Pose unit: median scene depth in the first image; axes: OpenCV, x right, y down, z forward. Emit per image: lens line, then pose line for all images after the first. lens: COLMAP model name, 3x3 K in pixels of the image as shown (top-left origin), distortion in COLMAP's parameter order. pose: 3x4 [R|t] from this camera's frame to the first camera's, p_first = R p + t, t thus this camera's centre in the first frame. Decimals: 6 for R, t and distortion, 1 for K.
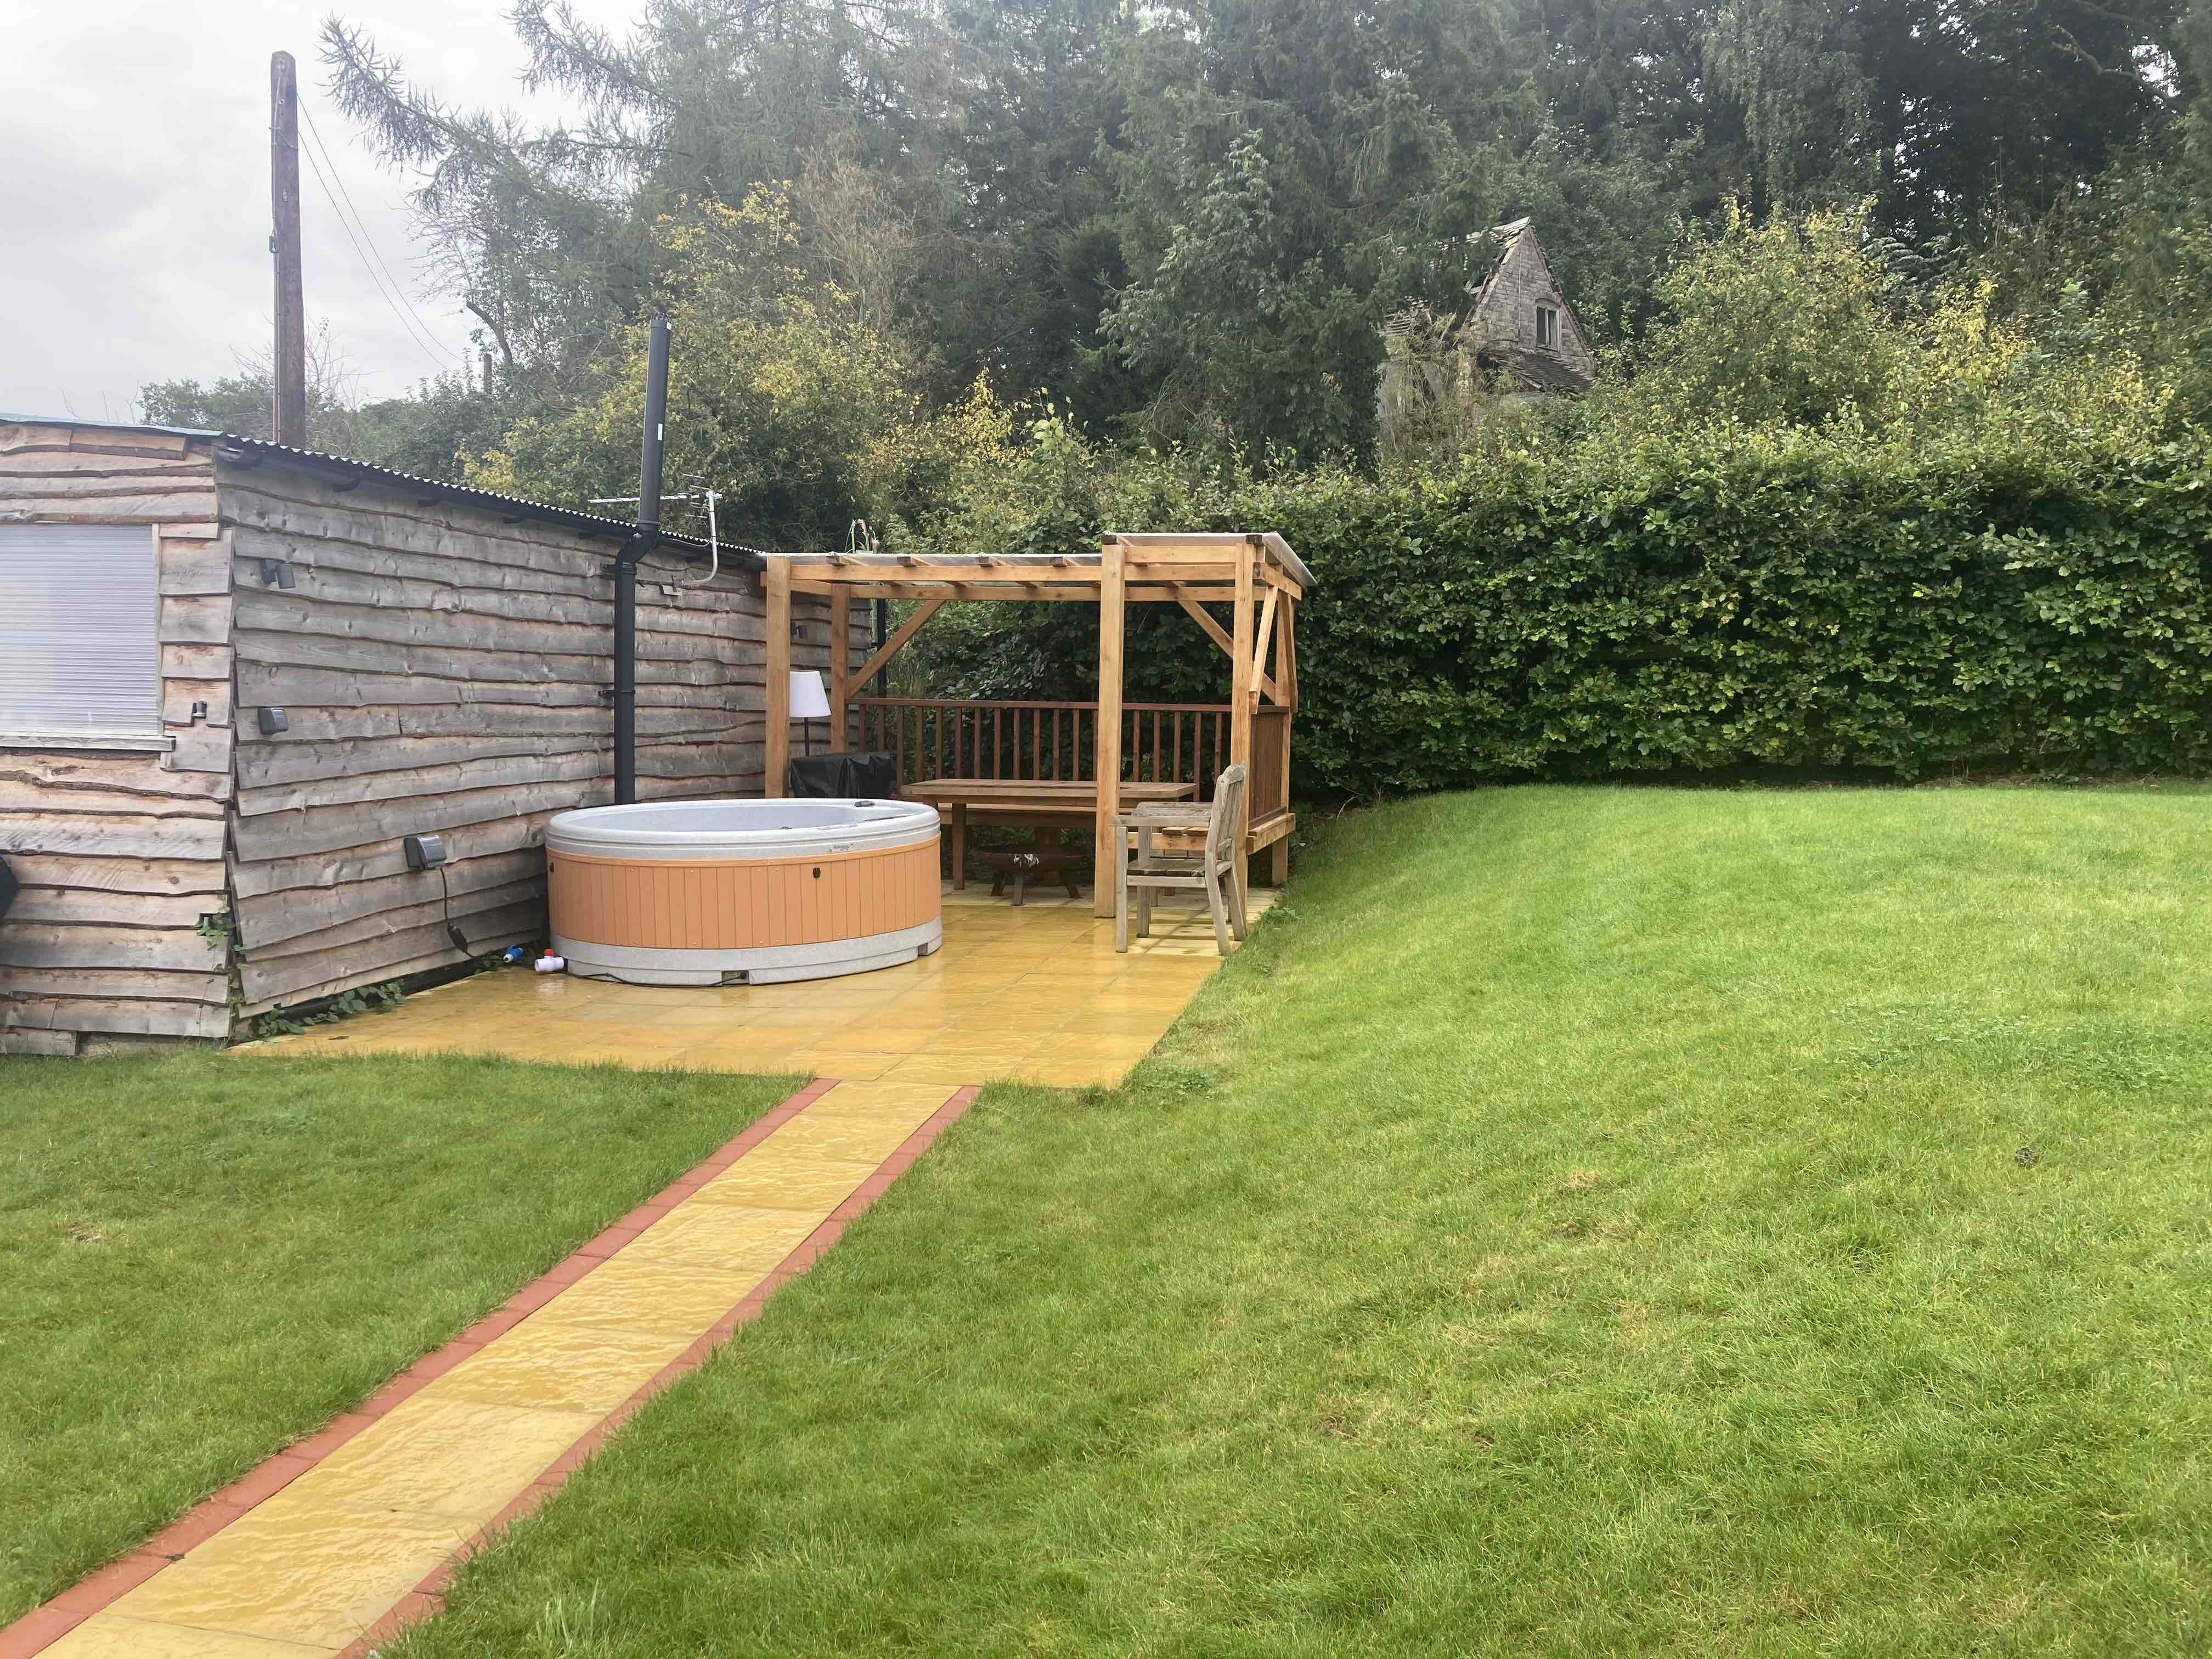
lens RADIAL K [[1834.5, 0, 1106.0], [0, 1834.5, 829.5], [0, 0, 1]] dist [0.064985, -0.074001]
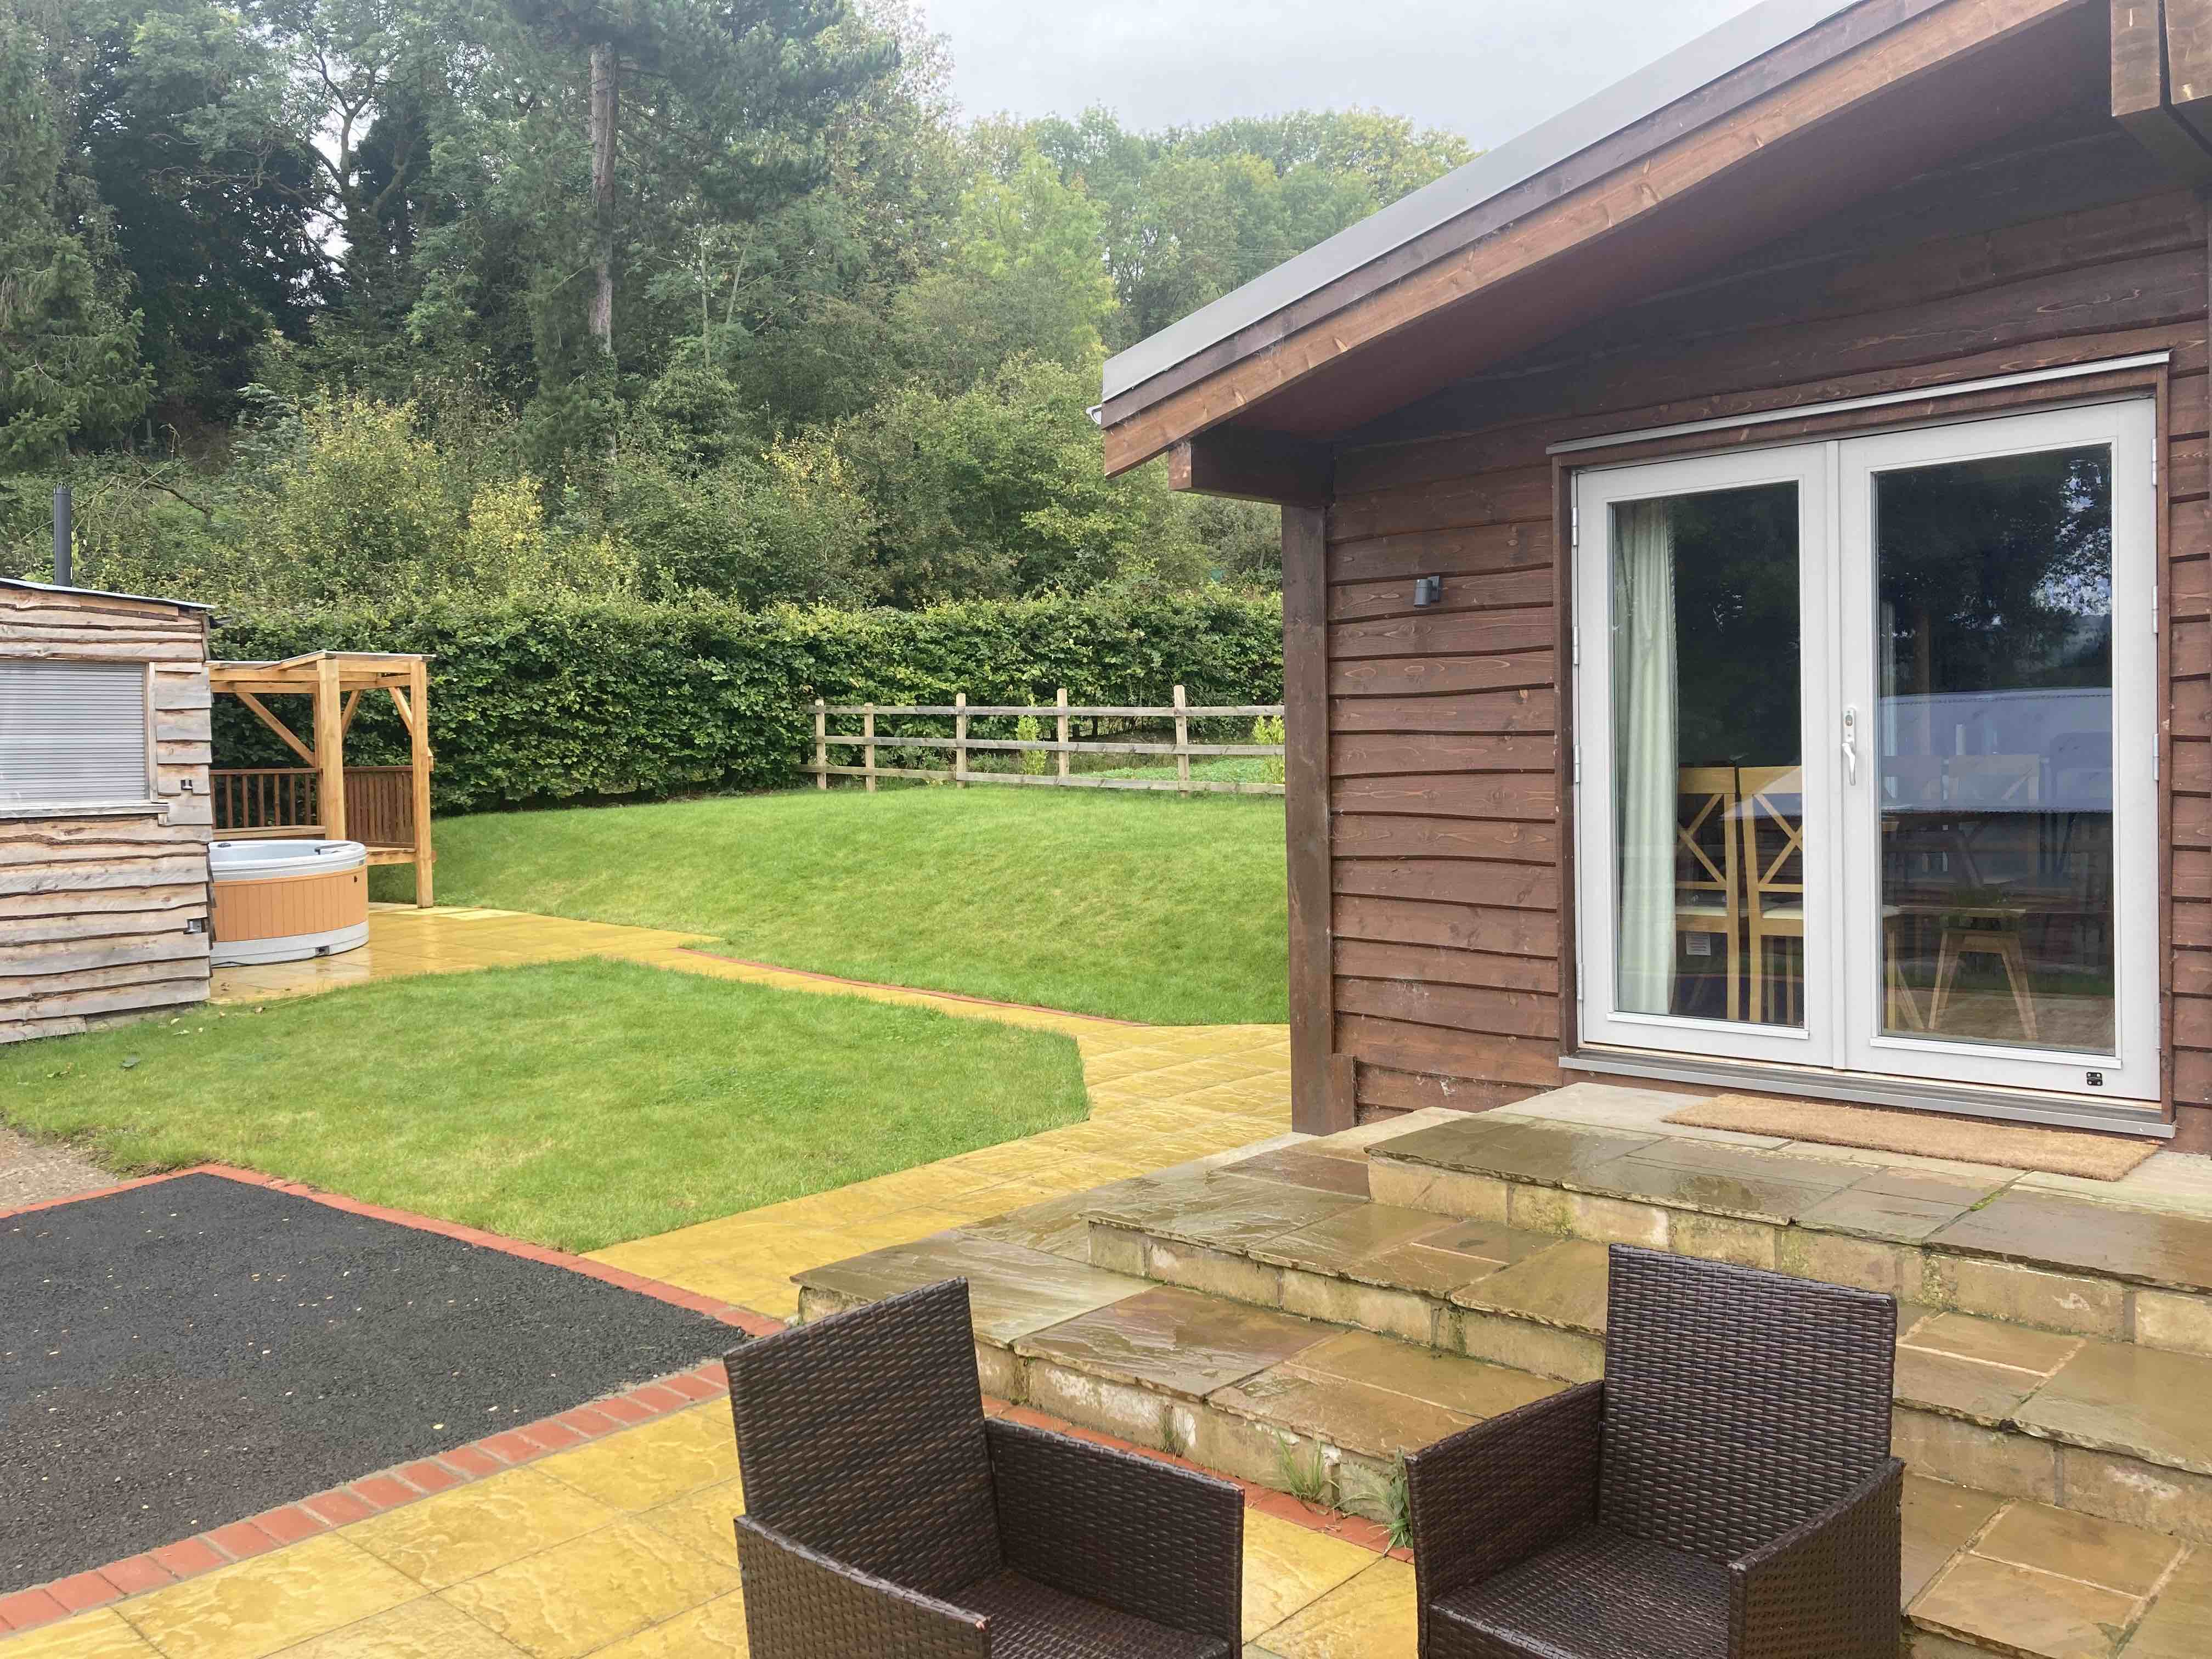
lens RADIAL K [[1834.5, 0, 1106.0], [0, 1834.5, 829.5], [0, 0, 1]] dist [0.064985, -0.074001]
pose [[0.522027, -0.062737, 0.850619, -1.160217], [0.089197, 0.995838, 0.018707, 0.009114], [-0.848252, 0.066107, 0.525450, -0.361796]]
